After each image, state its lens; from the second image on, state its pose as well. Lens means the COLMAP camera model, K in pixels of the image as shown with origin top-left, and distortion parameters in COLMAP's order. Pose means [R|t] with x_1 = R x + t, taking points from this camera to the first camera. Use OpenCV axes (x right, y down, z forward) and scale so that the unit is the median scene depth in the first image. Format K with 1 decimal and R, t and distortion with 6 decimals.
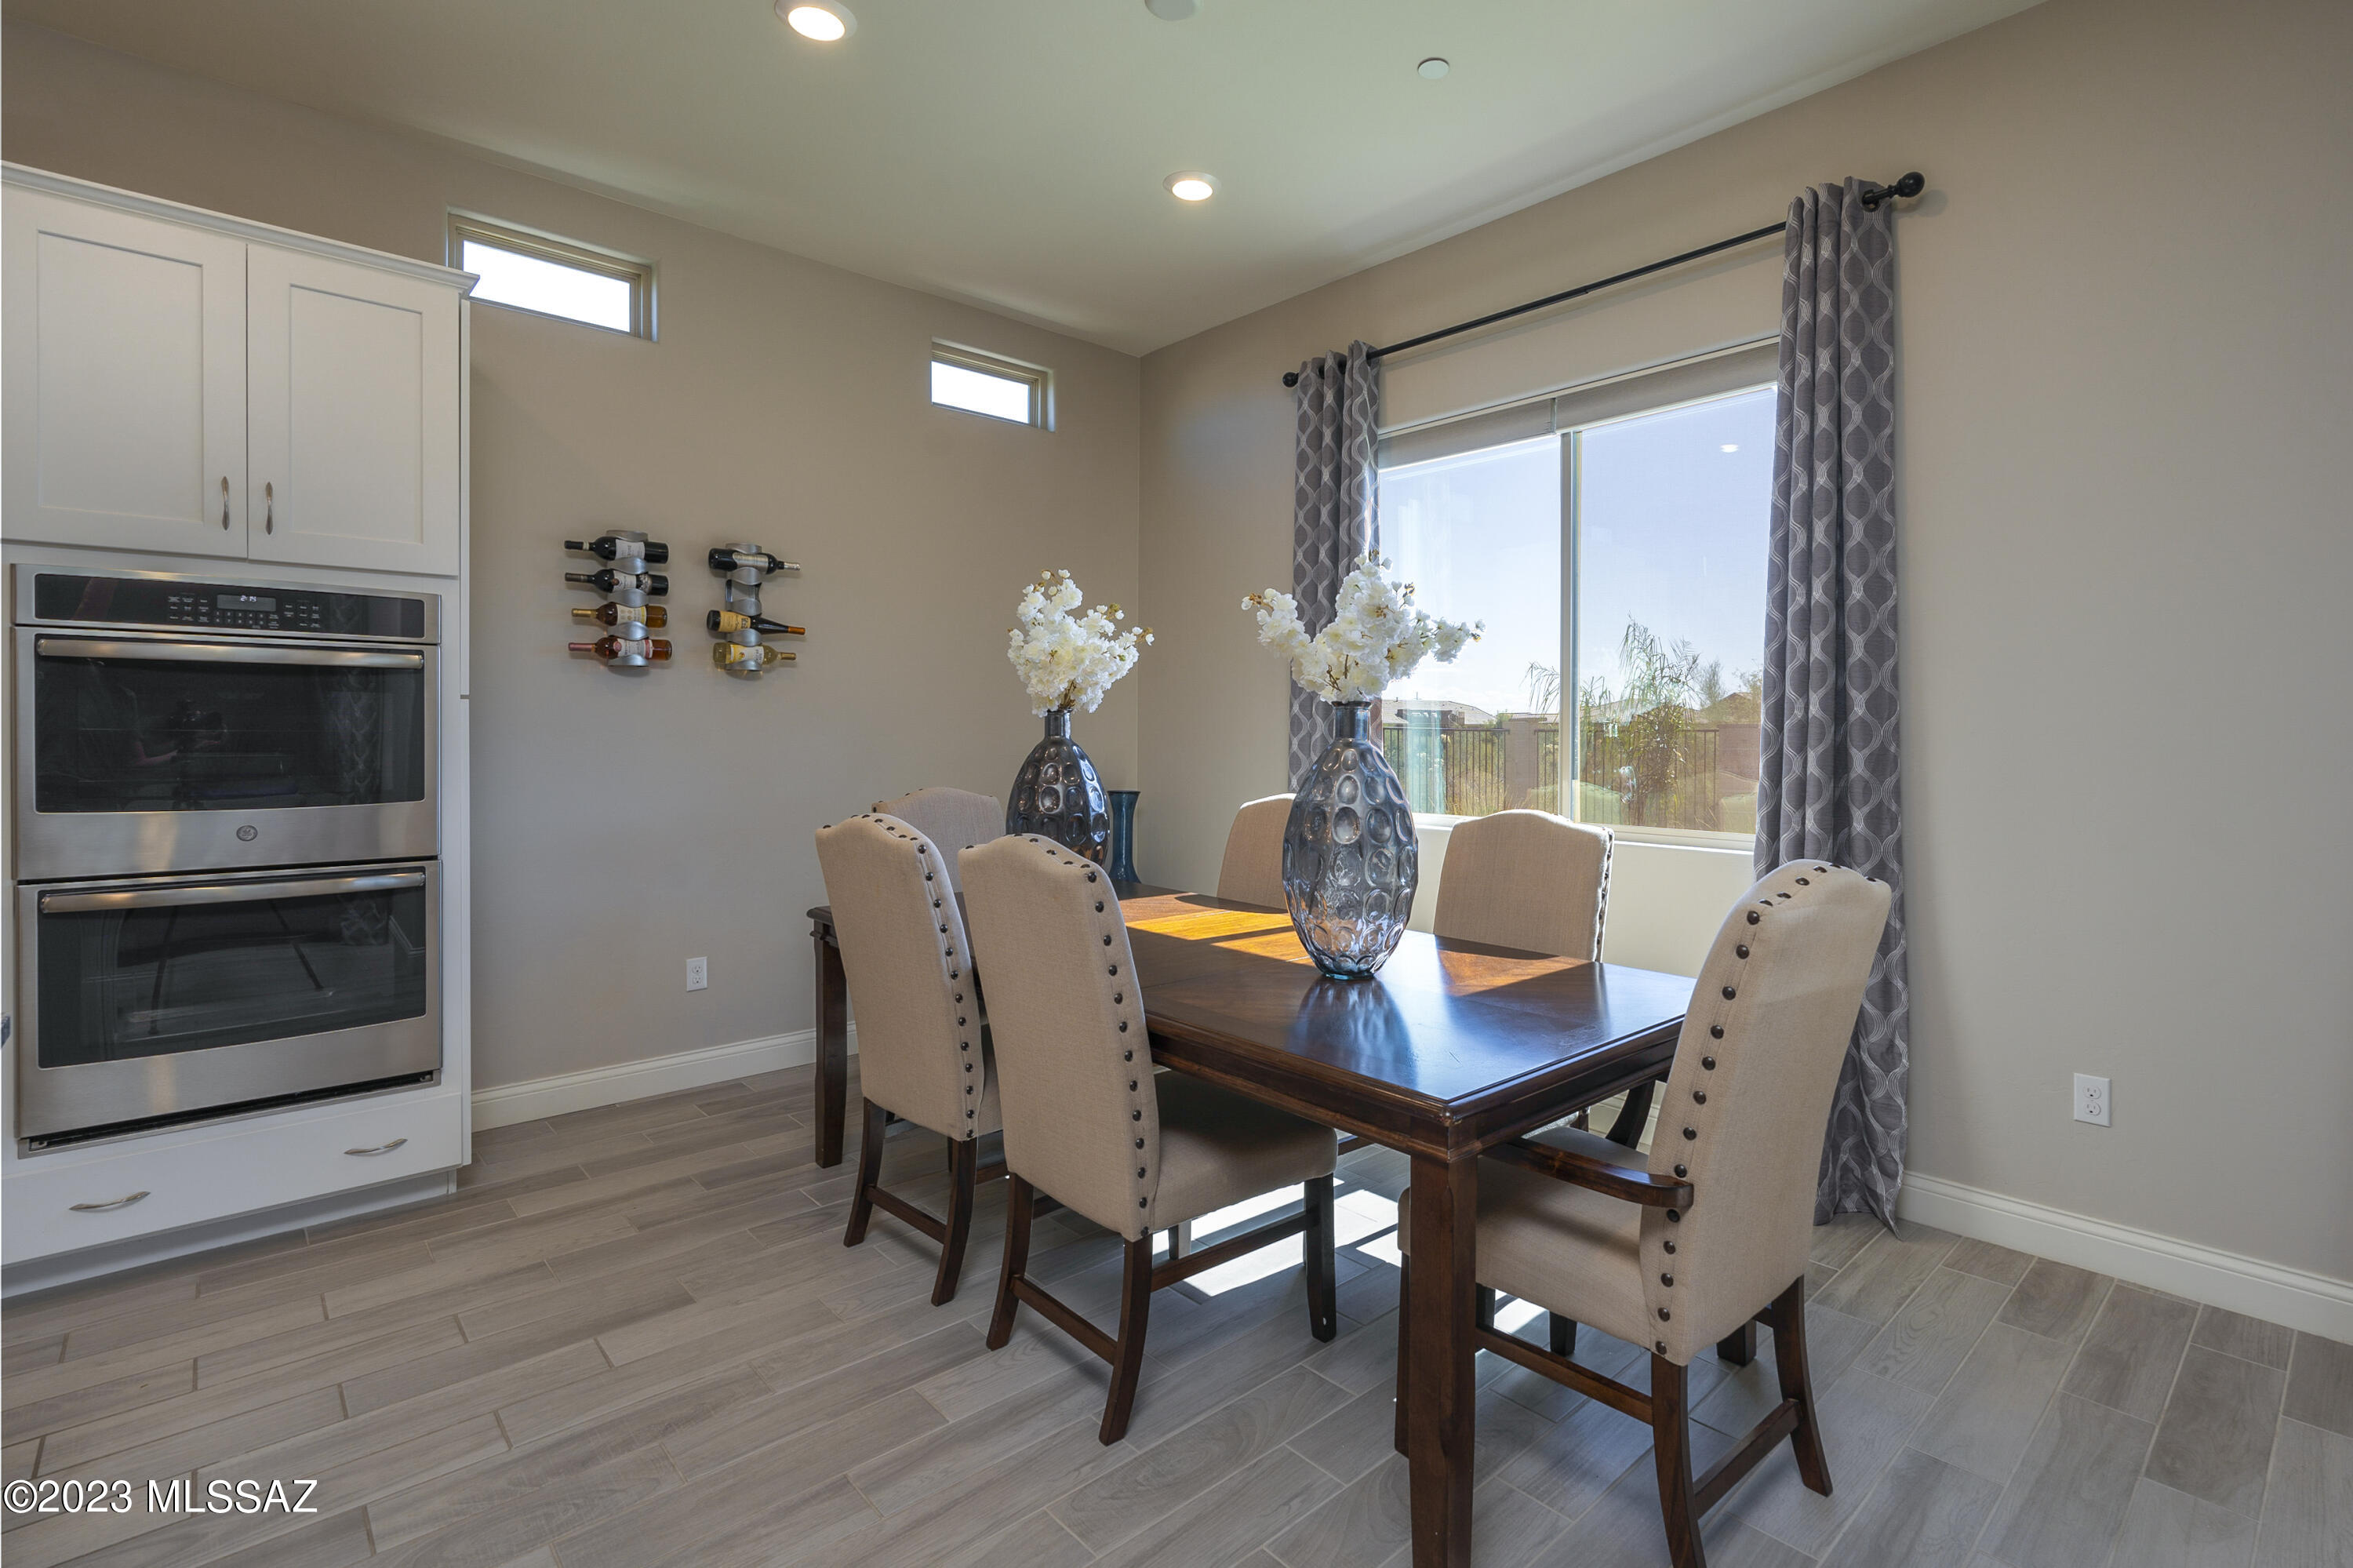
lens RADIAL K [[1118.8, 0, 1185.2], [0, 1118.8, 744.9], [0, 0, 1]] dist [-0.001308, -0.000701]
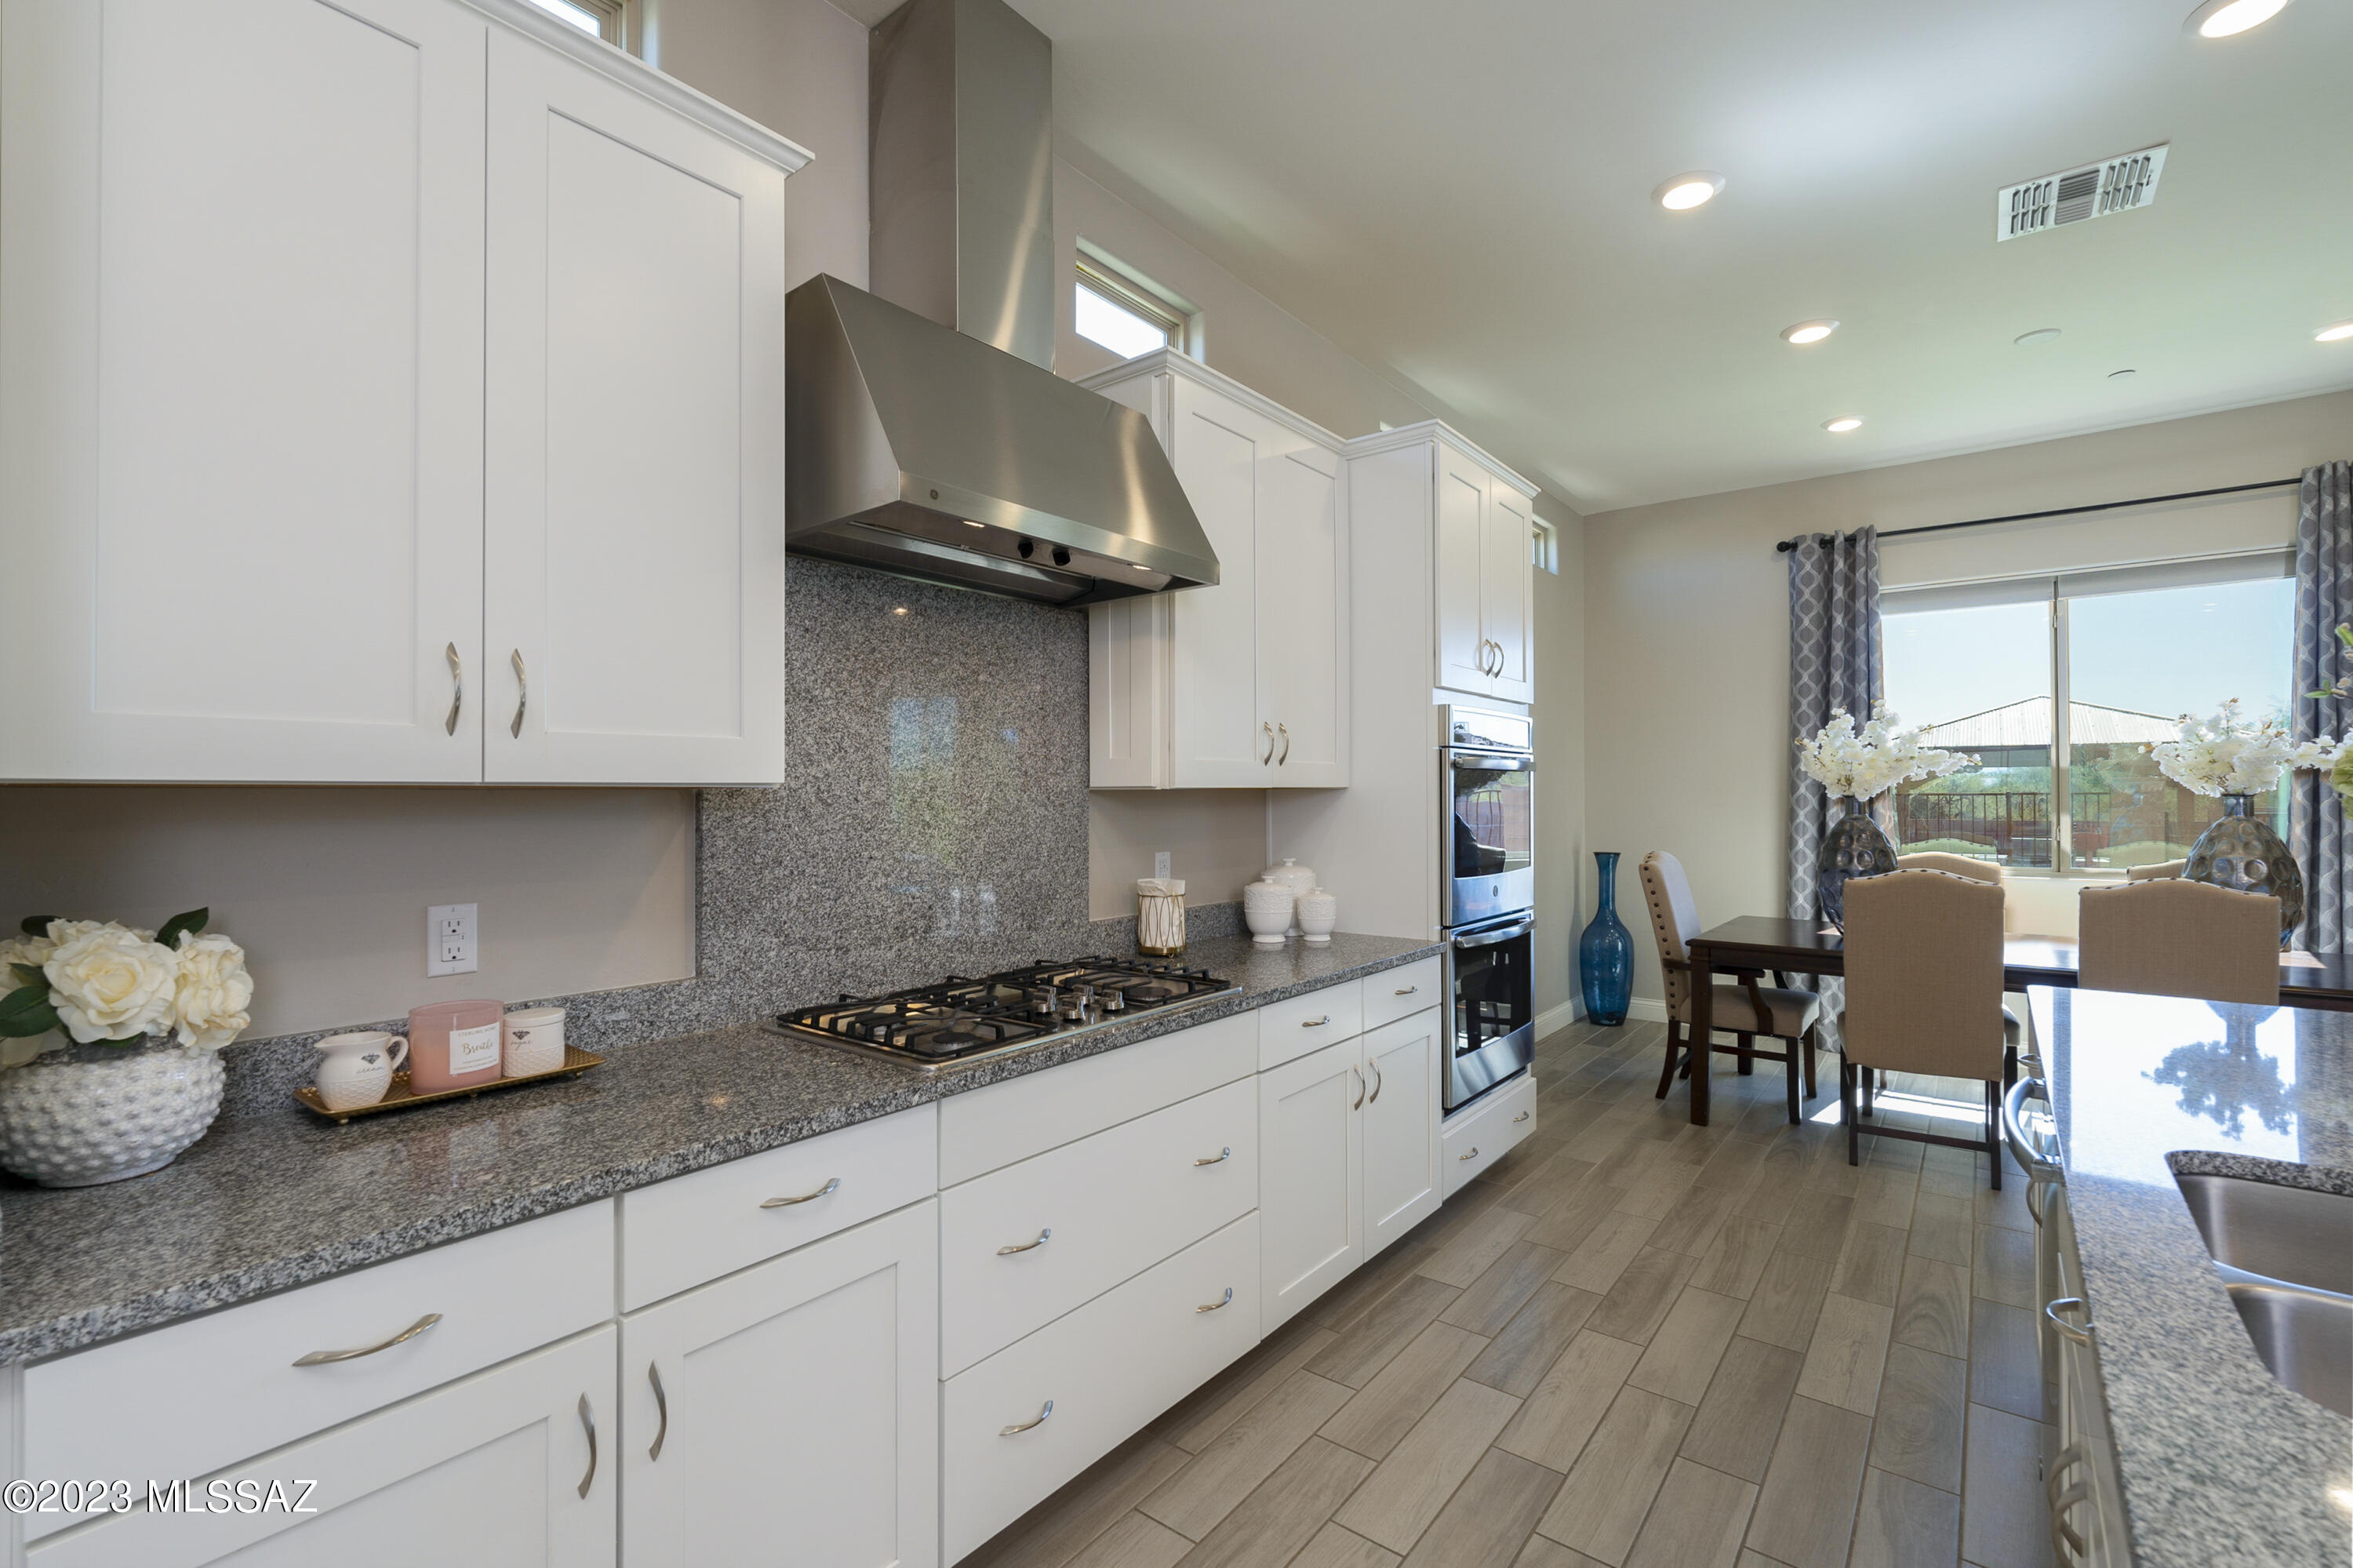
lens RADIAL K [[1055.2, 0, 1103.2], [0, 1055.2, 782.1], [0, 0, 1]] dist [-0.001014, -0.000254]
pose [[0.991703, -0.003814, 0.128496, -1.507768], [0.006744, 0.999727, -0.022383, -0.031512], [-0.128375, 0.023063, 0.991457, -0.261262]]
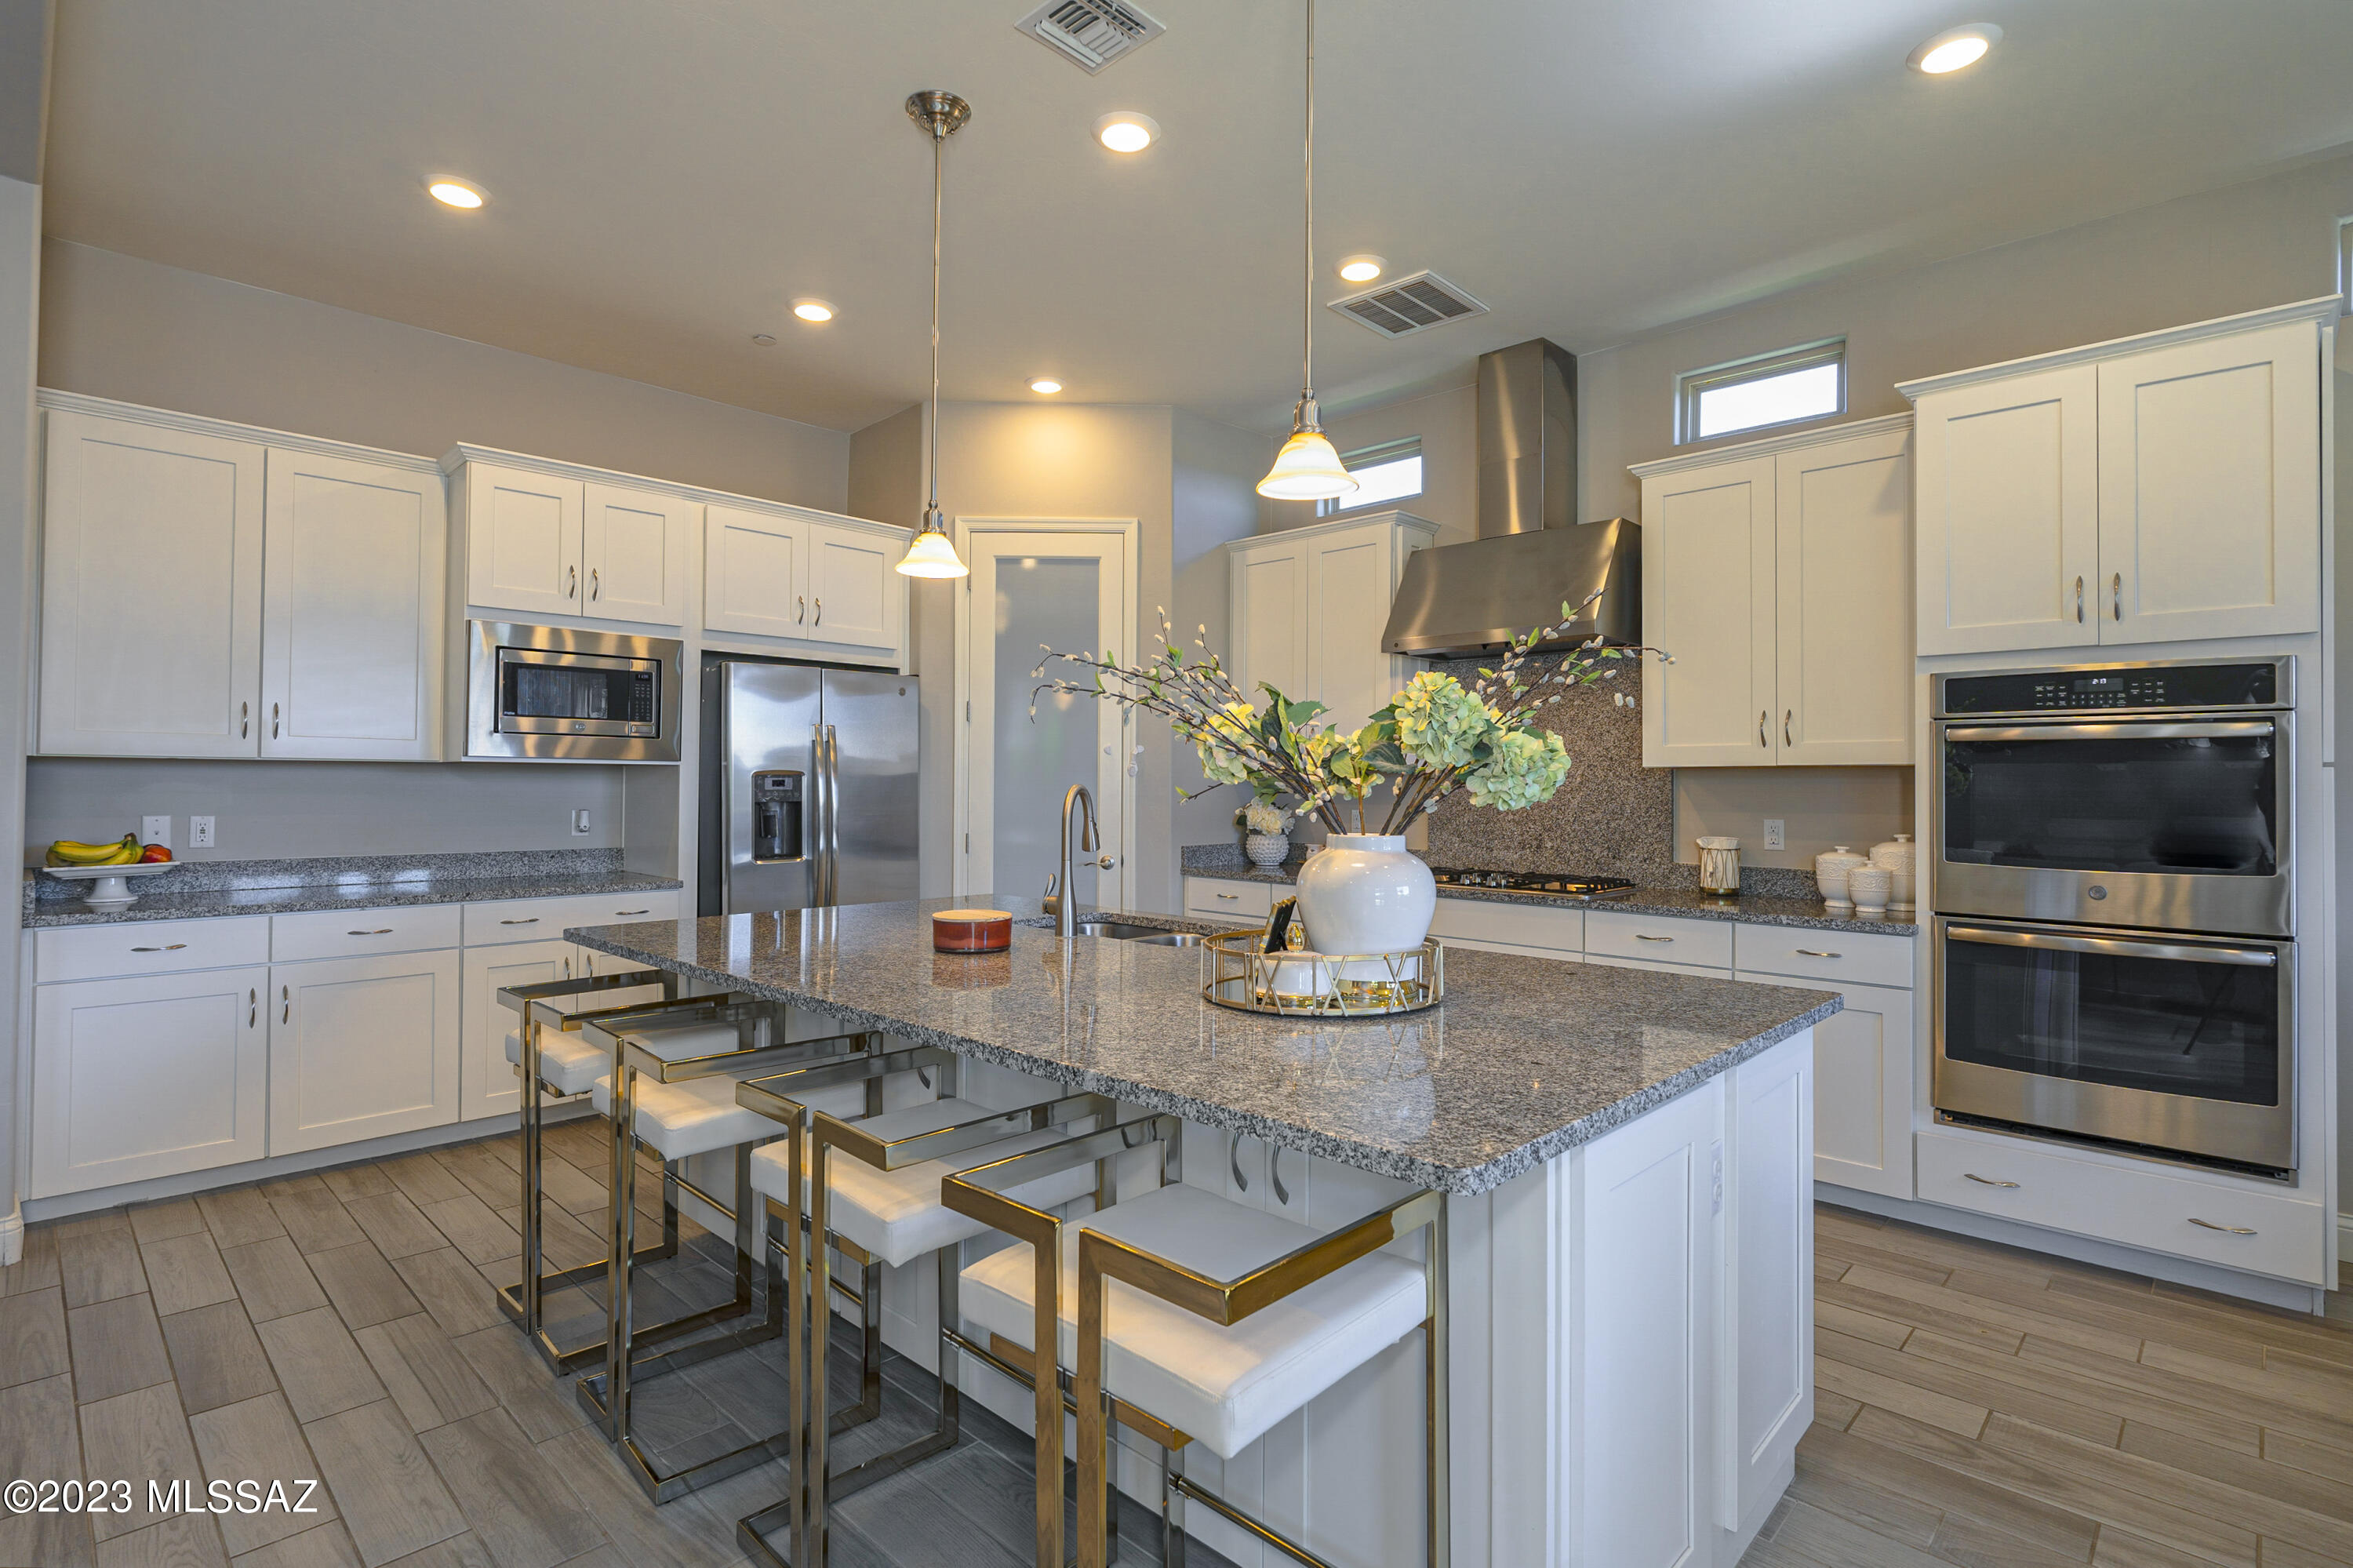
lens RADIAL K [[1210.3, 0, 1176.5], [0, 1210.3, 784.0], [0, 0, 1]] dist [0.000394, 0.000274]
pose [[0.026974, 0.000420, -0.999636, 0.312447], [-0.013887, 0.999904, 0.000046, -0.015218], [0.999540, 0.013881, 0.026978, 0.051385]]
